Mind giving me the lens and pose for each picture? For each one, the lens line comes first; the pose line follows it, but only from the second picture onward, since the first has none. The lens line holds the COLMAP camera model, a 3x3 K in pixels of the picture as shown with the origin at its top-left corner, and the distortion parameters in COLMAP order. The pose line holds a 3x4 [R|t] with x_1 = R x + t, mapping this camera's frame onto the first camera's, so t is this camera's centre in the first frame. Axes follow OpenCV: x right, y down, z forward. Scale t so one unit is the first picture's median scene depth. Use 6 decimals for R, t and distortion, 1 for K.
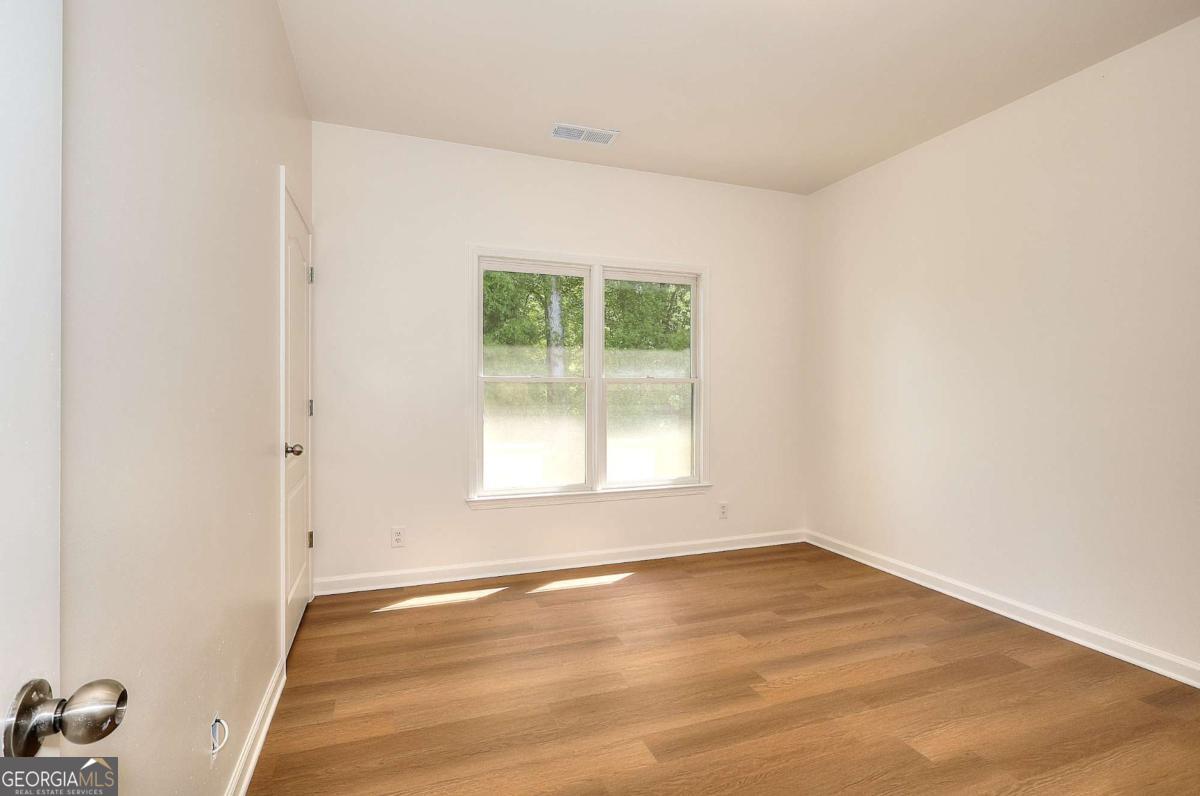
lens RADIAL K [[551.4, 0, 597.8], [0, 551.4, 399.4], [0, 0, 1]] dist [-0.005664, 0.000507]
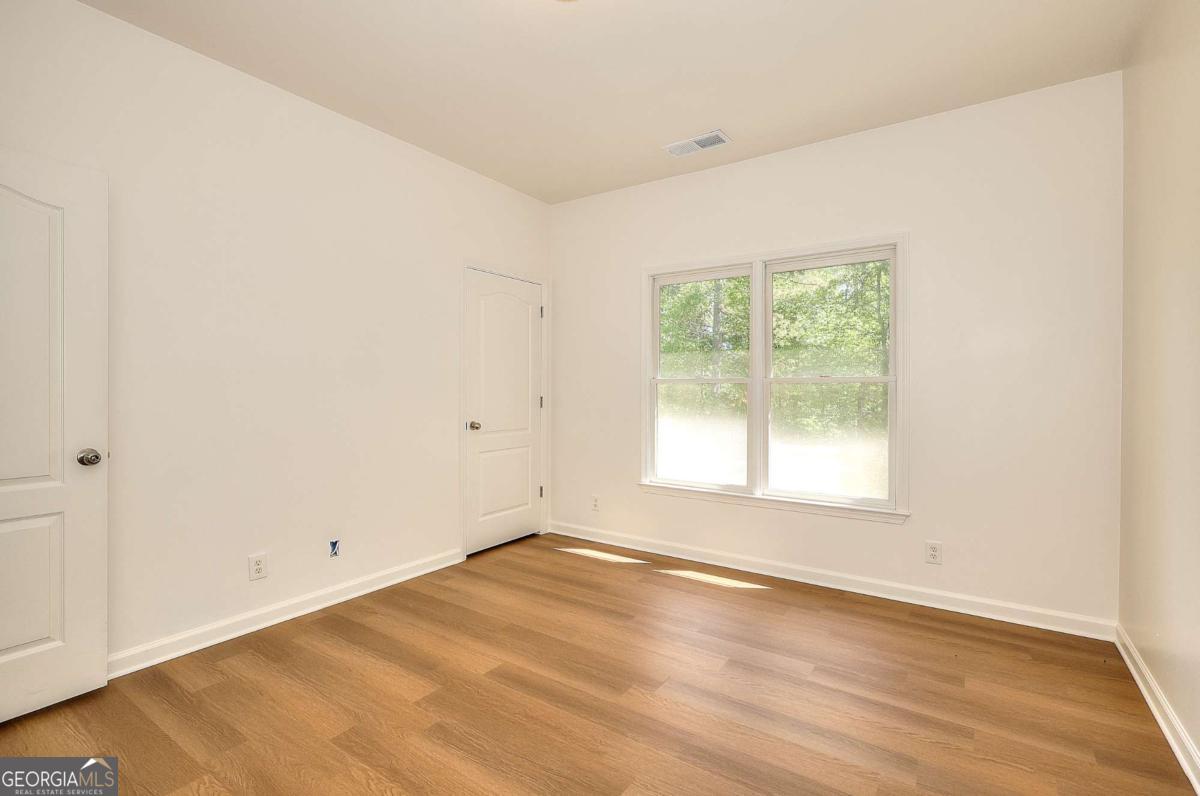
lens RADIAL K [[551.4, 0, 594.1], [0, 551.4, 400.7], [0, 0, 1]] dist [-0.005664, 0.000507]
pose [[0.575349, 0.016684, -0.817738, 0.673360], [-0.015526, 0.999835, 0.009475, -0.004767], [0.817761, 0.007245, 0.575513, 0.232331]]
